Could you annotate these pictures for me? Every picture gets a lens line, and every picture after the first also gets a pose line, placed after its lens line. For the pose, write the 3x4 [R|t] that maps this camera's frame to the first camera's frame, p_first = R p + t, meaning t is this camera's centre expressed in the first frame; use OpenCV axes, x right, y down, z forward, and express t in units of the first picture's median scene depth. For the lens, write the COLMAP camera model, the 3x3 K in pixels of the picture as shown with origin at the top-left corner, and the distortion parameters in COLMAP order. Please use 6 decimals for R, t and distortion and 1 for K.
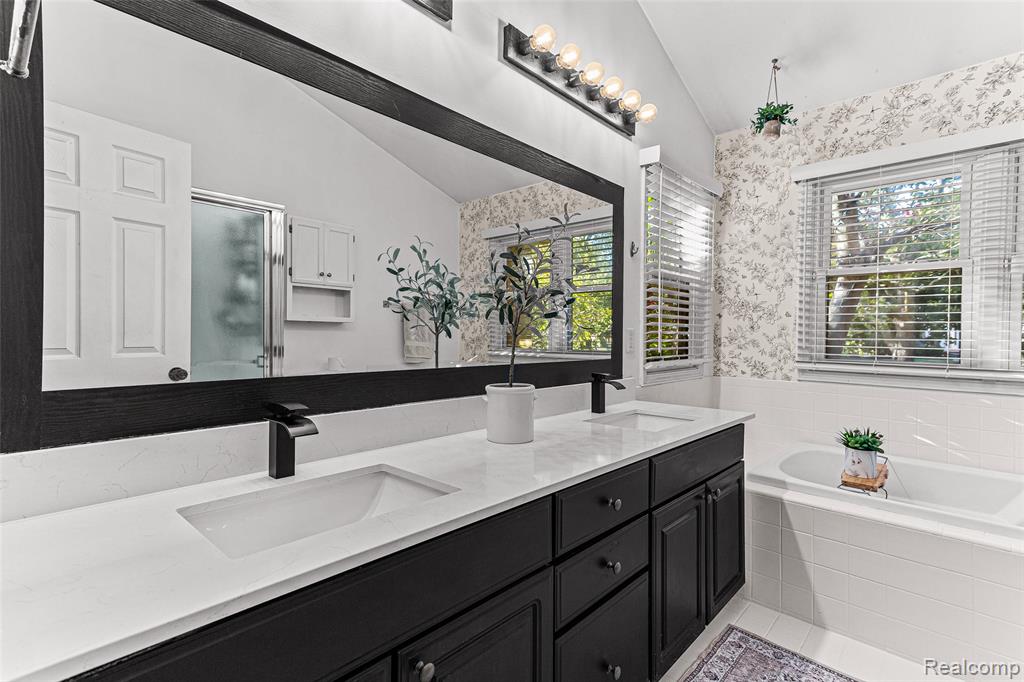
lens RADIAL K [[491.2, 0, 510.9], [0, 491.2, 320.0], [0, 0, 1]] dist [0.027512, 0.000493]
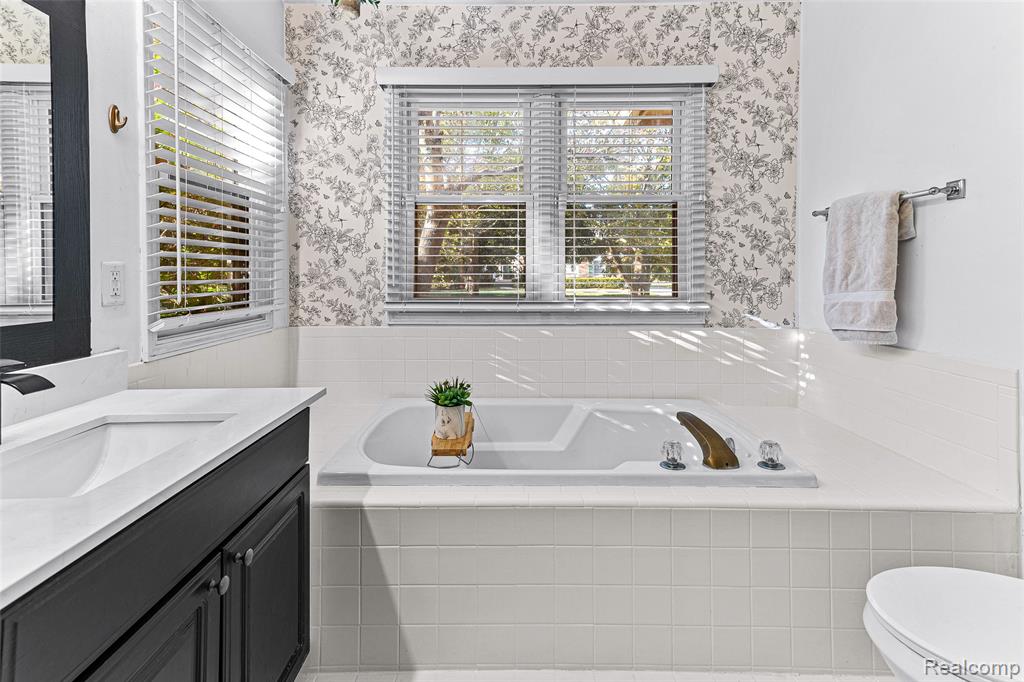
lens RADIAL K [[491.2, 0, 510.9], [0, 491.2, 320.0], [0, 0, 1]] dist [0.027512, 0.000493]
pose [[0.732895, -0.080217, 0.675596, 0.160756], [-0.007420, 0.992023, 0.125838, 0.006544], [-0.680301, -0.097239, 0.726453, 0.241887]]
